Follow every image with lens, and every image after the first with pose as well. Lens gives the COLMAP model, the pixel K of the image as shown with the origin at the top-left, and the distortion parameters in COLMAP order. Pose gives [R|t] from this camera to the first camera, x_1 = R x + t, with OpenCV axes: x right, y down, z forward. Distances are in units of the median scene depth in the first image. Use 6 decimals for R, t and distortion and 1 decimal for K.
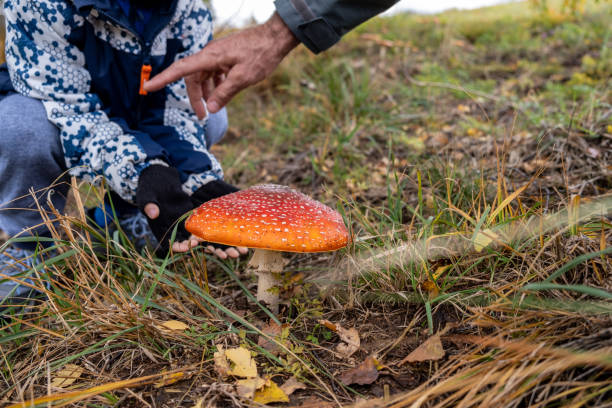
lens RADIAL K [[531.8, 0, 306.0], [0, 531.8, 204.0], [0, 0, 1]] dist [-0.007992, -0.010375]
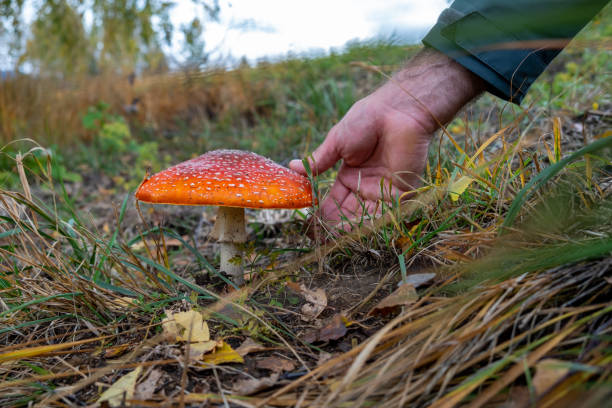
lens RADIAL K [[531.8, 0, 306.0], [0, 531.8, 204.0], [0, 0, 1]] dist [-0.007992, -0.010375]
pose [[0.998427, -0.056007, 0.002674, 0.072296], [0.056060, 0.996144, -0.067482, 0.154624], [0.001116, 0.067526, 0.997717, 0.095206]]
